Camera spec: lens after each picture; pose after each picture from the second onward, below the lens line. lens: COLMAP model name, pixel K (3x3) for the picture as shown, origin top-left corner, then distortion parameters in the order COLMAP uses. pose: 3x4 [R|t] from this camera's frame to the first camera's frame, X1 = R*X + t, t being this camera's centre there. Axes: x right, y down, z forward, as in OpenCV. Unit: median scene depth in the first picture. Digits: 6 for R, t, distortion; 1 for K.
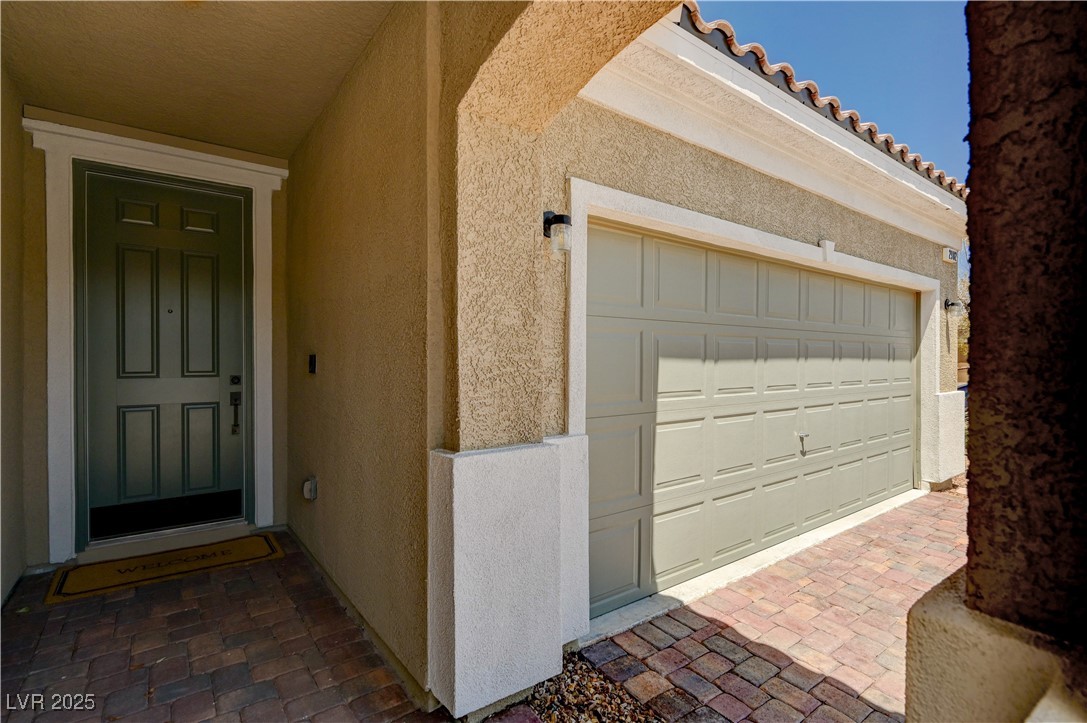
lens RADIAL K [[512.0, 0, 543.7], [0, 512.0, 363.4], [0, 0, 1]] dist [0.000284, -0.000159]
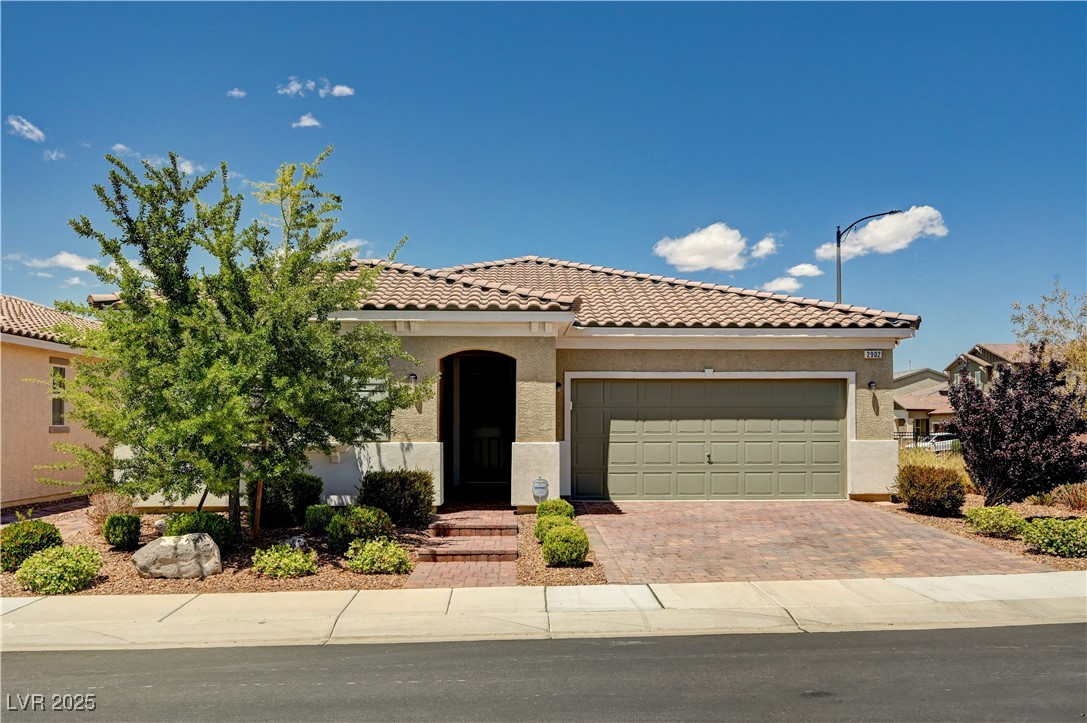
lens RADIAL K [[968.5, 0, 541.8], [0, 968.5, 335.9], [0, 0, 1]] dist [-0.002990, 0.002487]
pose [[0.816408, -0.053233, -0.575016, 2.650081], [-0.002101, 0.995462, -0.095140, 0.034430], [0.577471, 0.078881, 0.812591, -3.229923]]
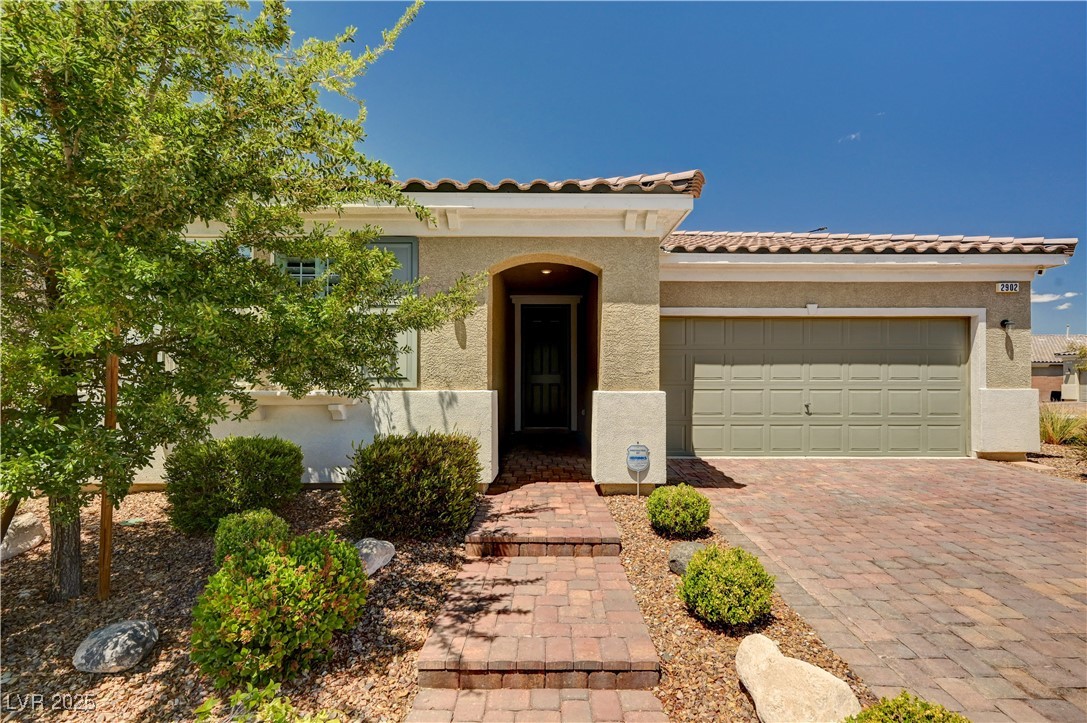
lens RADIAL K [[478.9, 0, 548.5], [0, 478.9, 368.6], [0, 0, 1]] dist [0.002121, 0.000486]
pose [[0.799859, -0.009634, -0.600110, 0.911491], [-0.004784, 0.999737, -0.022426, 0.058536], [0.600169, 0.020808, 0.799603, -1.156917]]
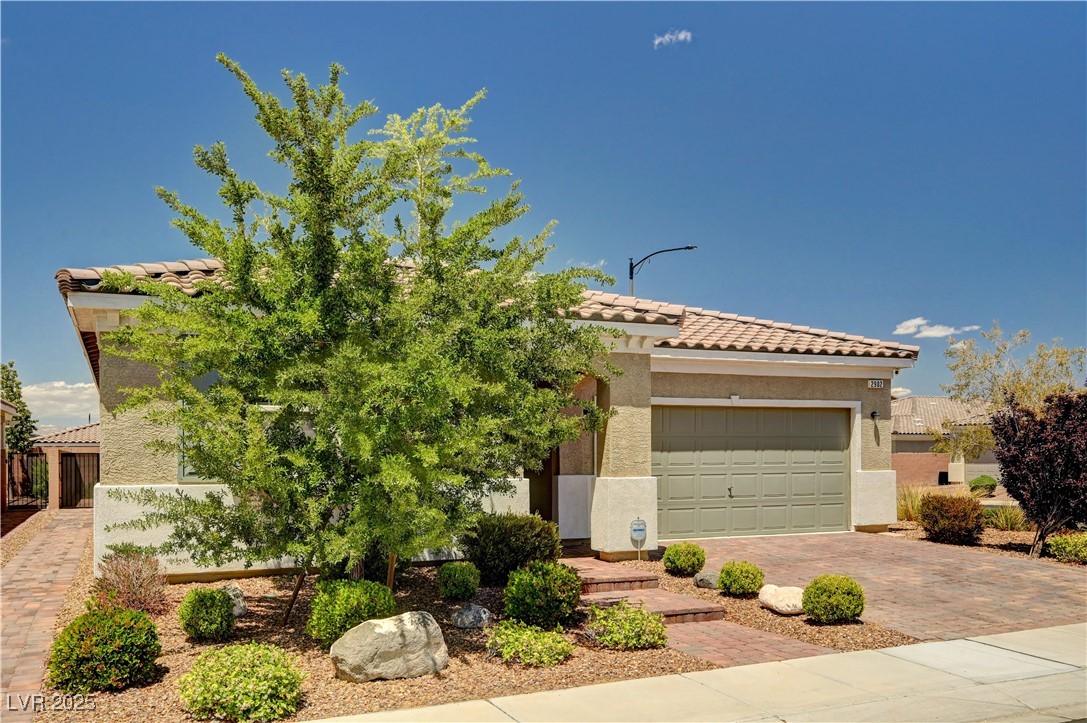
lens RADIAL K [[972.4, 0, 542.1], [0, 972.4, 432.5], [0, 0, 1]] dist [0.003764, 0.006181]
pose [[0.971376, -0.011509, -0.237270, 0.790431], [0.004857, 0.999579, -0.028600, 0.029786], [0.237500, 0.026629, 0.971023, -3.365927]]
